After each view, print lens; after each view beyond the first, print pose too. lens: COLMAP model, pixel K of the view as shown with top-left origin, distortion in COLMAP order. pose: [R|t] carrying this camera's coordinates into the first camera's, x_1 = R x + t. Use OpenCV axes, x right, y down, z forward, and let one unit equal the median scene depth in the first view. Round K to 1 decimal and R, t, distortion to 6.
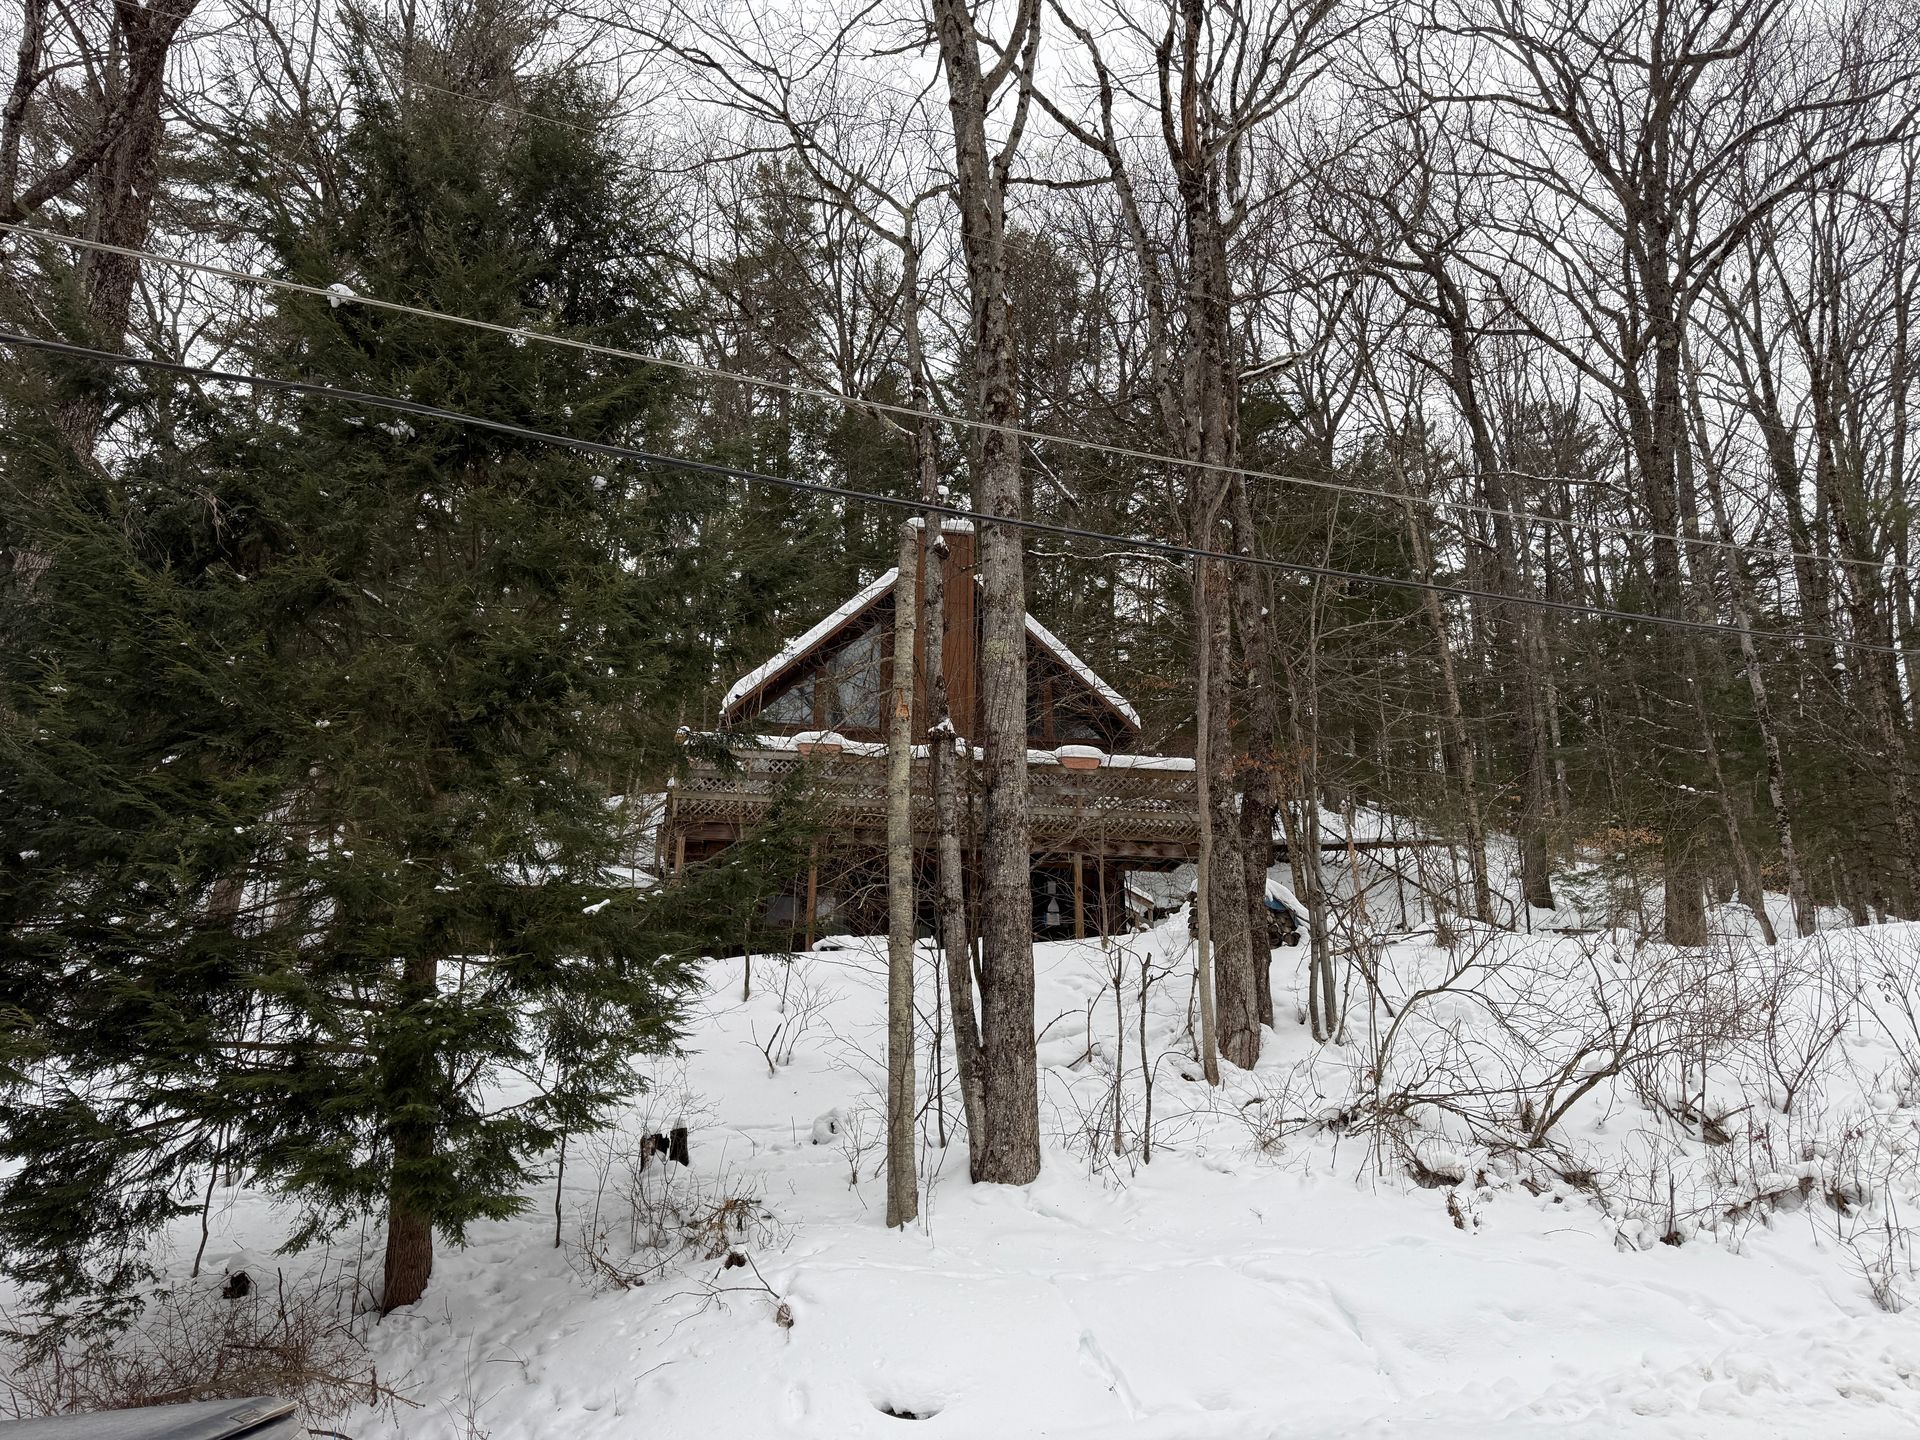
lens RADIAL K [[1350.6, 0, 973.0], [0, 1350.6, 721.2], [0, 0, 1]] dist [0.042056, -0.044313]
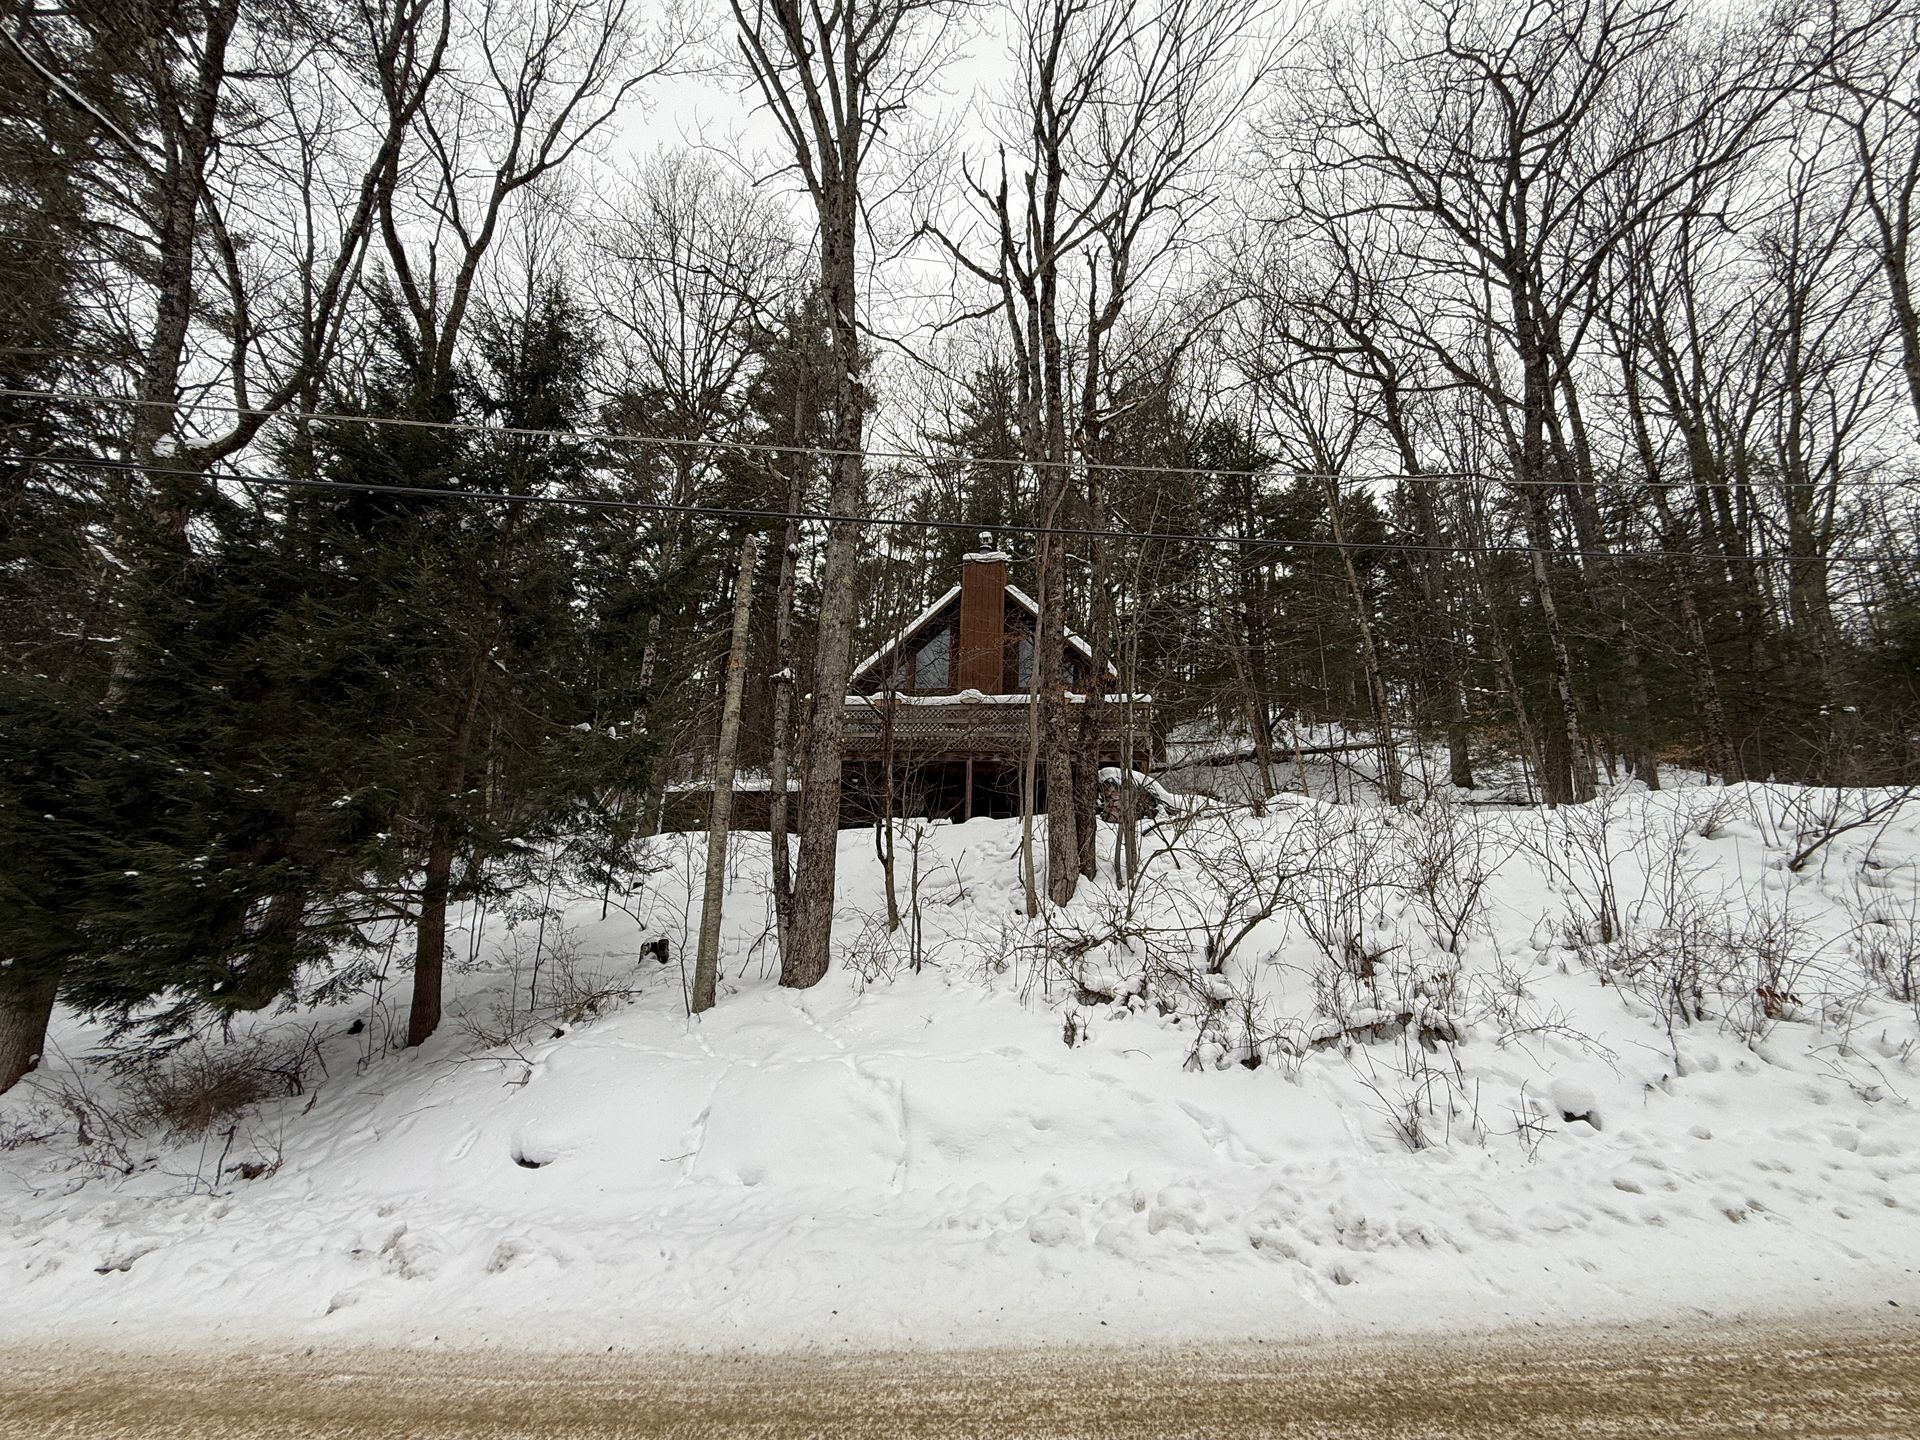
lens RADIAL K [[758.5, 0, 966.9], [0, 758.5, 720.7], [0, 0, 1]] dist [-0.003714, 0.000304]
pose [[0.955974, -0.054490, -0.288350, 0.408492], [0.062927, 0.997816, 0.020063, 0.051905], [0.286627, -0.037325, 0.957315, 0.273989]]
